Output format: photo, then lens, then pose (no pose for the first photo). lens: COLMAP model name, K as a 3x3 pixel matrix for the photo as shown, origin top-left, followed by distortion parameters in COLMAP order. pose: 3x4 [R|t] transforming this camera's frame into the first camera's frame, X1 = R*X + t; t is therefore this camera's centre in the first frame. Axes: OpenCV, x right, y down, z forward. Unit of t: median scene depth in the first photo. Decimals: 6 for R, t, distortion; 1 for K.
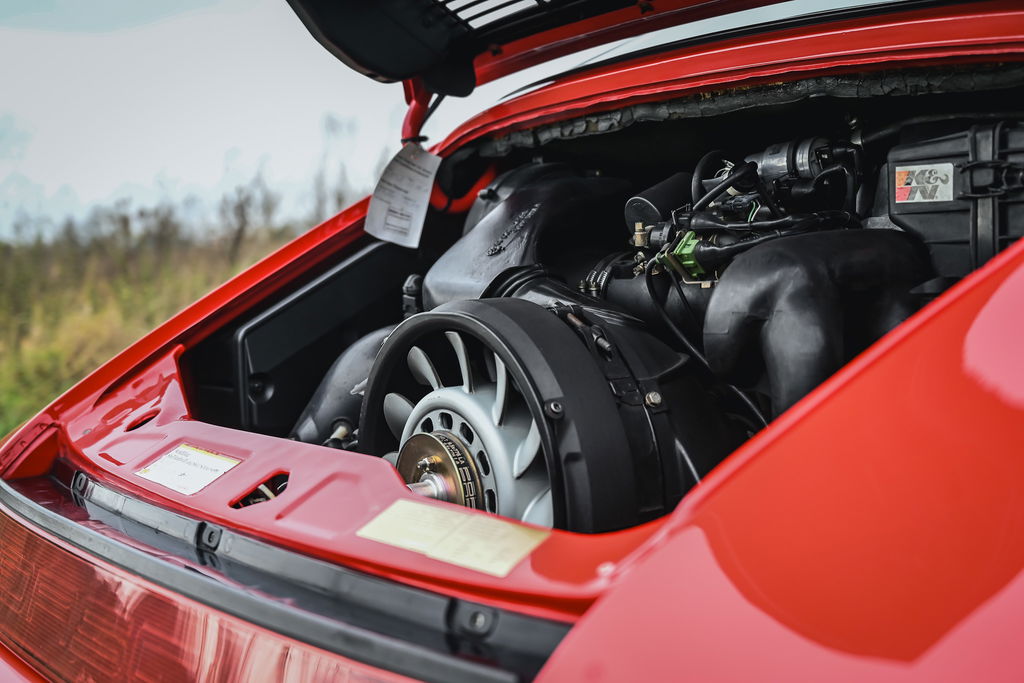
lens RADIAL K [[1527.0, 0, 512.0], [0, 1527.0, 341.5], [0, 0, 1]] dist [-0.026006, -0.033394]
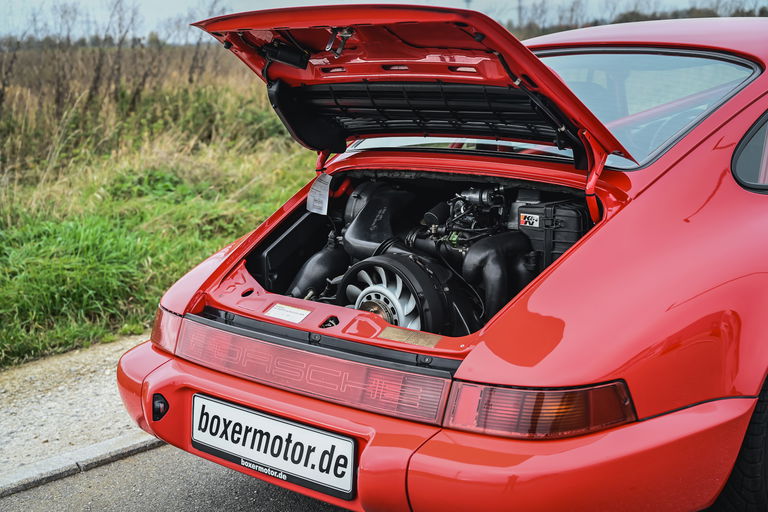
lens RADIAL K [[1366.9, 0, 384.0], [0, 1366.9, 256.0], [0, 0, 1]] dist [-0.000510, -0.157887]
pose [[0.977907, -0.018166, 0.208248, -0.591050], [-0.003610, 0.994600, 0.103716, -0.307938], [-0.209008, -0.102177, 0.972561, -1.630503]]
